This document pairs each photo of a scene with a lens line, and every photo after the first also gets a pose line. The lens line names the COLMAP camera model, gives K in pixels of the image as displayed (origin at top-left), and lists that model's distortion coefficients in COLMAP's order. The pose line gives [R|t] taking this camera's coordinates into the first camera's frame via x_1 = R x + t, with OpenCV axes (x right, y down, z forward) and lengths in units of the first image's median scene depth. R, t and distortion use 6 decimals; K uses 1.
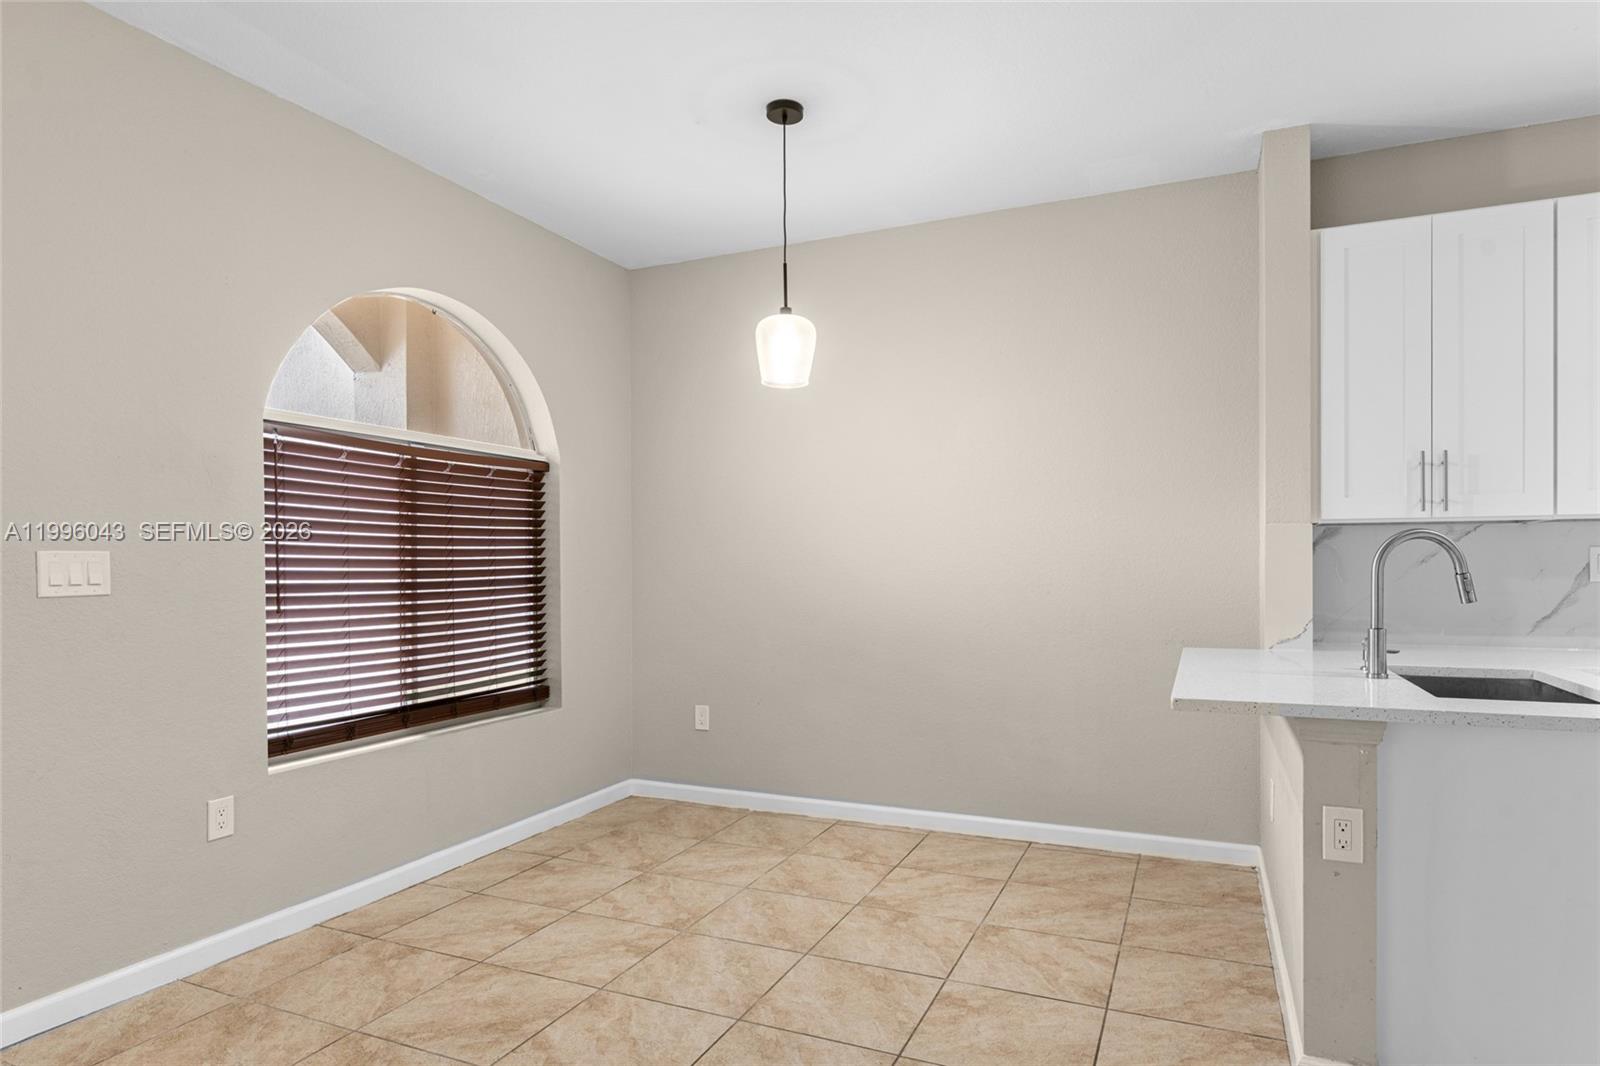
lens RADIAL K [[897.7, 0, 805.3], [0, 897.7, 566.9], [0, 0, 1]] dist [-0.013479, 0.009719]
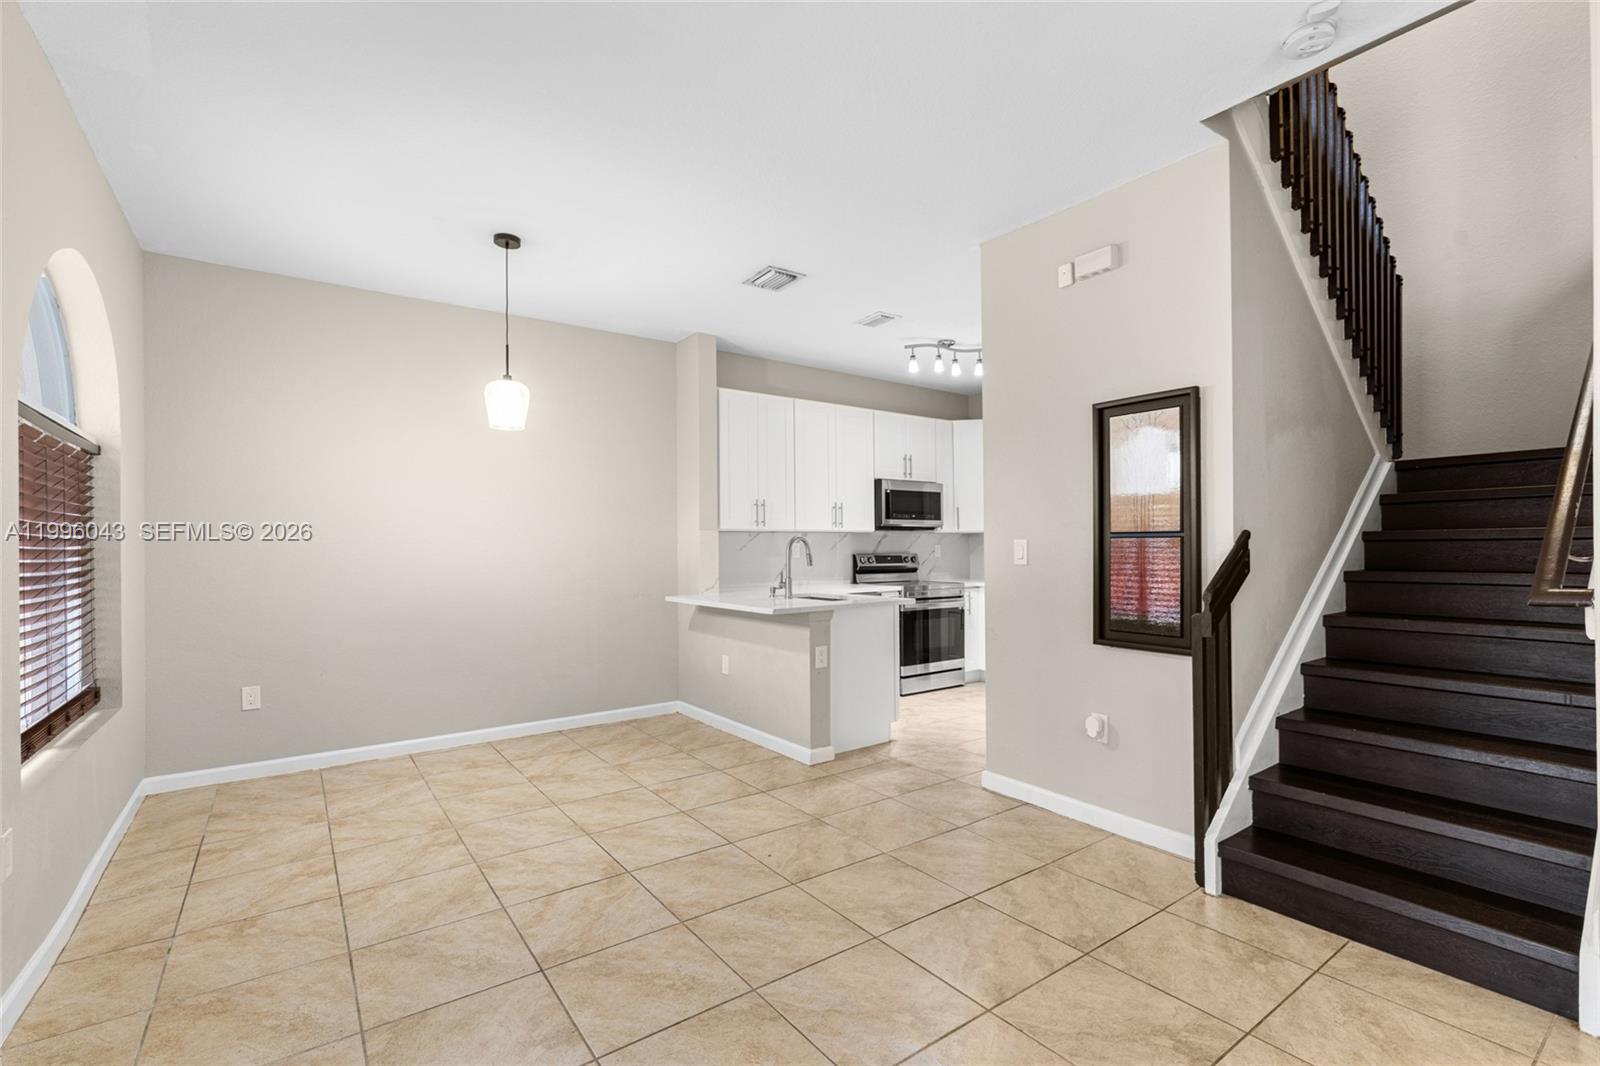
lens RADIAL K [[722.9, 0, 802.8], [0, 722.9, 539.1], [0, 0, 1]] dist [-0.012320, 0.004528]
pose [[0.505387, 0.010321, 0.862831, -0.755747], [0.009154, 0.999808, -0.017321, 0.000943], [-0.862844, 0.016652, 0.505195, 0.002714]]
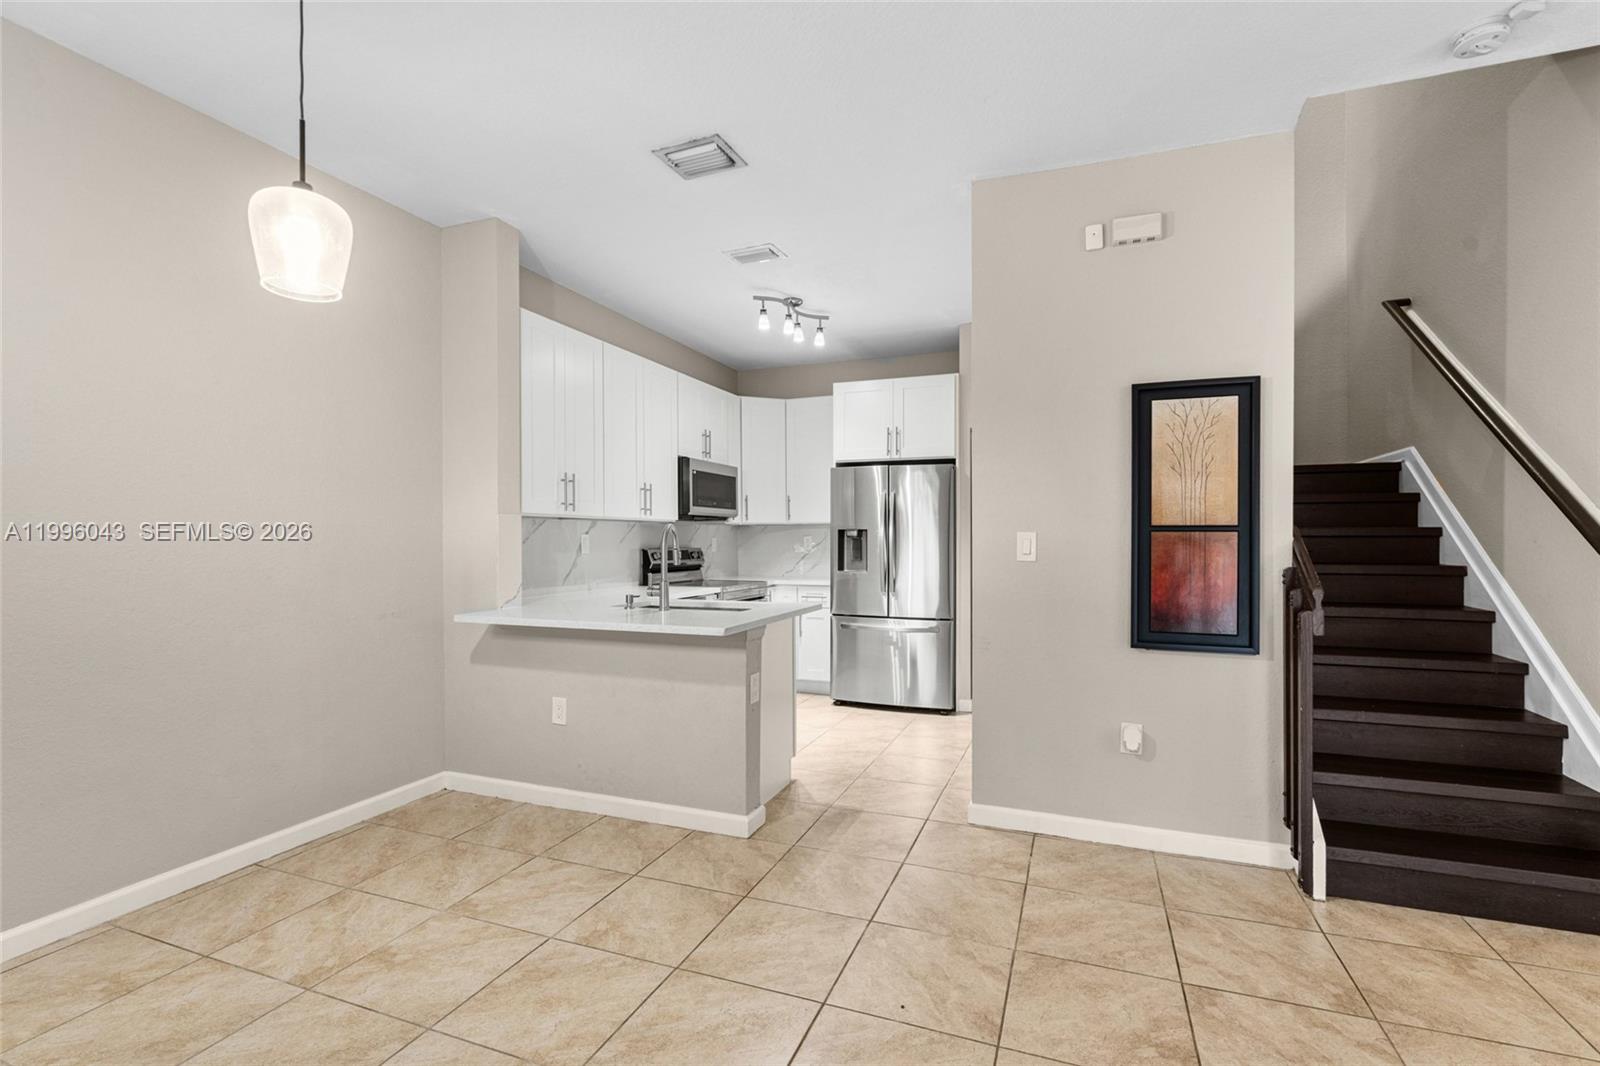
lens RADIAL K [[722.9, 0, 804.3], [0, 722.9, 542.4], [0, 0, 1]] dist [-0.012320, 0.004528]
pose [[-0.044866, -0.001067, 0.998992, -0.582681], [0.006977, 0.999975, 0.001381, -0.004616], [-0.998969, 0.007032, -0.044857, 0.607886]]
